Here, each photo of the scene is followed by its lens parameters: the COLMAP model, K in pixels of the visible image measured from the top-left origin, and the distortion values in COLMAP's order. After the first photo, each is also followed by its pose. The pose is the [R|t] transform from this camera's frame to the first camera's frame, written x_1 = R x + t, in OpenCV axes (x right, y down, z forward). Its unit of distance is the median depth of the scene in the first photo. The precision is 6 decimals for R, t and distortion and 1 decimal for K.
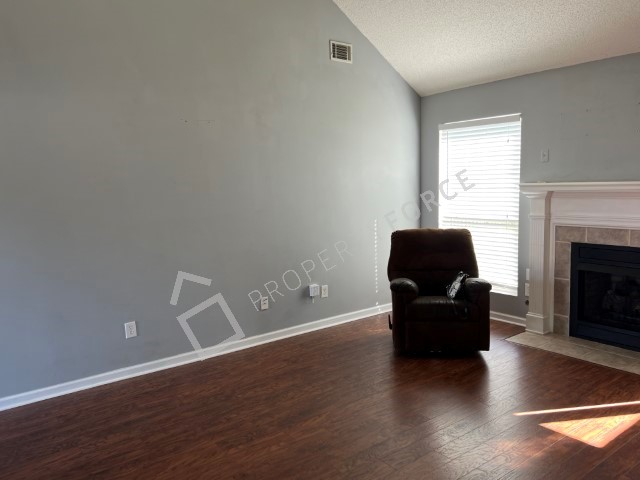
lens RADIAL K [[505.3, 0, 321.0], [0, 505.3, 239.2], [0, 0, 1]] dist [0.078737, -0.082399]
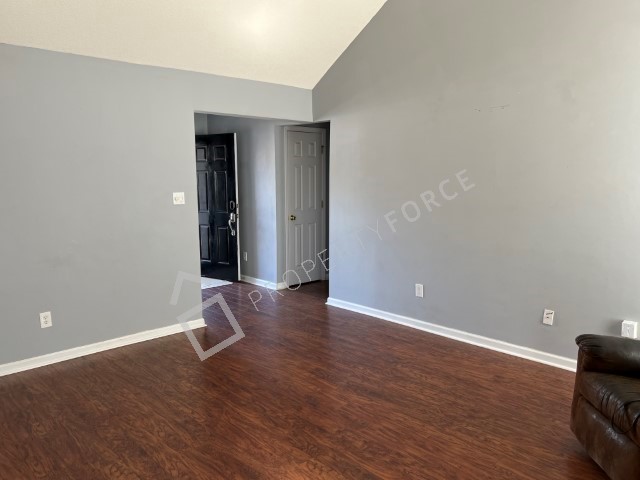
lens RADIAL K [[505.3, 0, 322.9], [0, 505.3, 237.4], [0, 0, 1]] dist [0.078737, -0.082399]
pose [[0.118697, 0.155757, -0.980638, 0.675515], [-0.125858, 0.982014, 0.140742, -0.077281], [0.984922, 0.106716, 0.136166, 0.525036]]
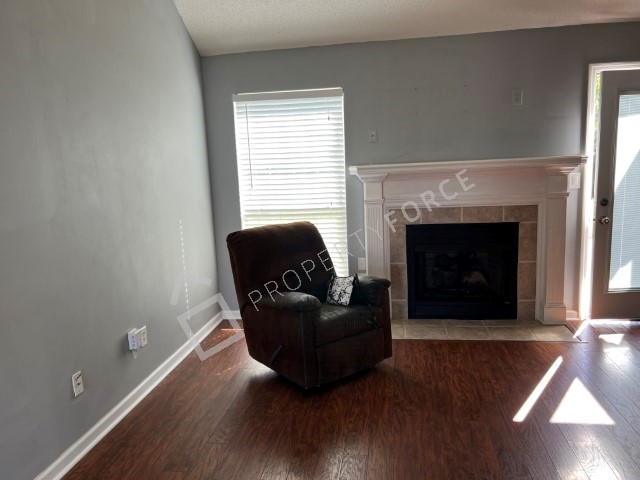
lens RADIAL K [[505.3, 0, 320.9], [0, 505.3, 244.2], [0, 0, 1]] dist [0.078737, -0.082399]
pose [[0.707786, -0.118150, 0.696476, -0.307157], [0.104231, 0.992590, 0.062459, -0.034967], [-0.698695, 0.028386, 0.714856, 0.417819]]
